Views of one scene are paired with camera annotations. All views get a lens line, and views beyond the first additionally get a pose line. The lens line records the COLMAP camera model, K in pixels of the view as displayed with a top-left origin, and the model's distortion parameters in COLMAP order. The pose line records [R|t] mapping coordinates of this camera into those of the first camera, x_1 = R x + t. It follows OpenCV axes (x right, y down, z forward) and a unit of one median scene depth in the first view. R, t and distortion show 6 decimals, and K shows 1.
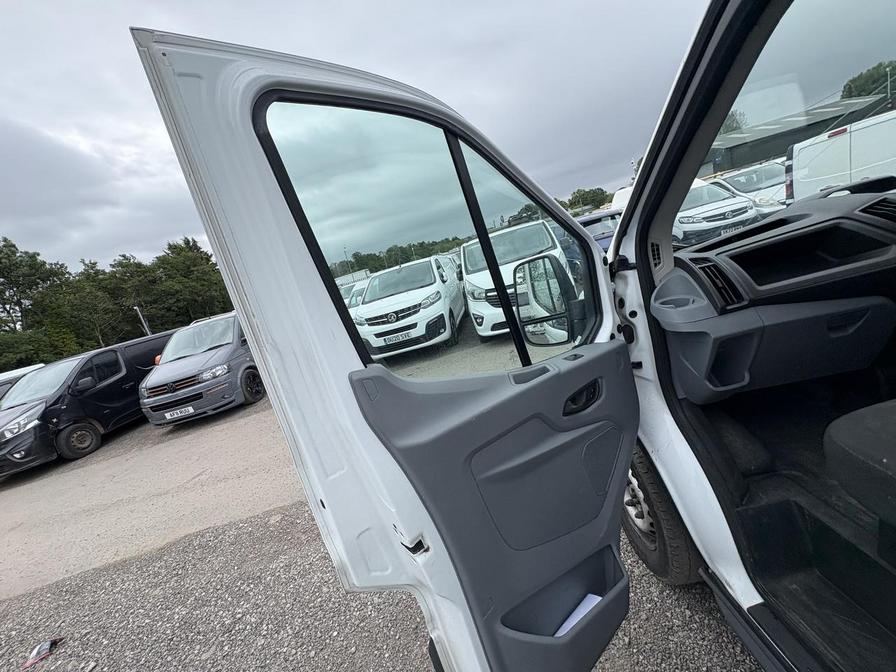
lens RADIAL K [[353.6, 0, 450.7], [0, 353.6, 338.2], [0, 0, 1]] dist [0.001515, 0.000441]
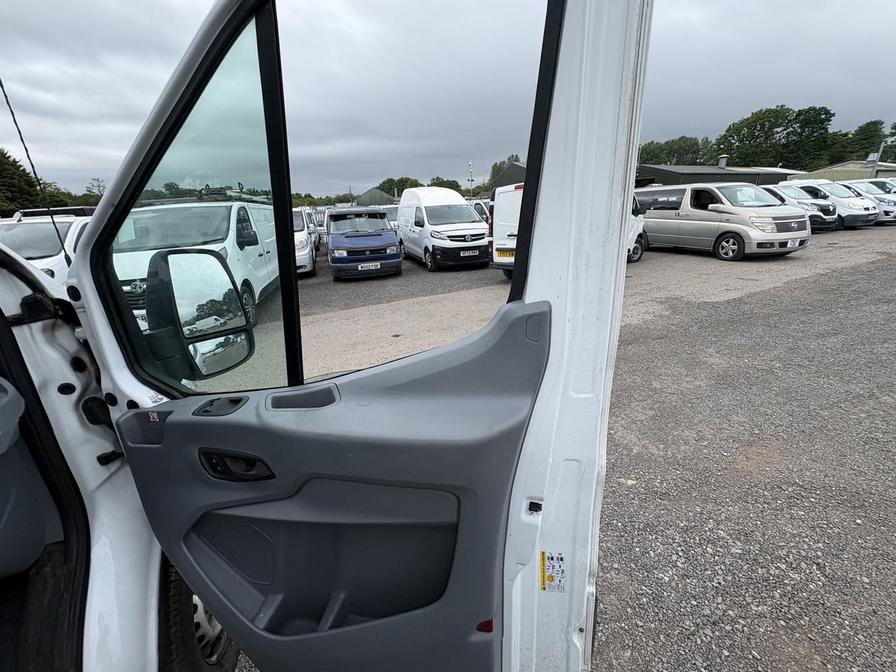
lens RADIAL K [[357.2, 0, 448.0], [0, 357.2, 336.0], [0, 0, 1]] dist [-0.001069, 0.000492]
pose [[0.913245, 0.084295, 0.398594, 2.302217], [-0.108632, 0.993324, 0.038826, -0.641560], [-0.392660, -0.078757, 0.916305, 0.123983]]
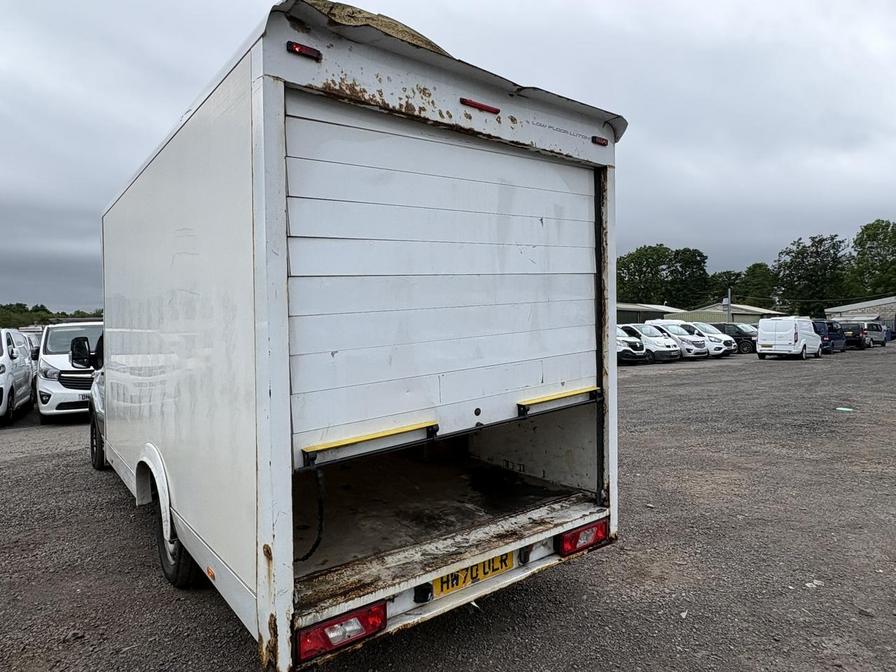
lens RADIAL K [[564.0, 0, 448.0], [0, 564.0, 336.0], [0, 0, 1]] dist [0.002091, 0.000463]
pose [[0.773221, 0.243148, 0.585670, -0.098540], [-0.050555, 0.944266, -0.325279, 1.213930], [-0.632119, 0.221904, 0.742418, -4.843221]]
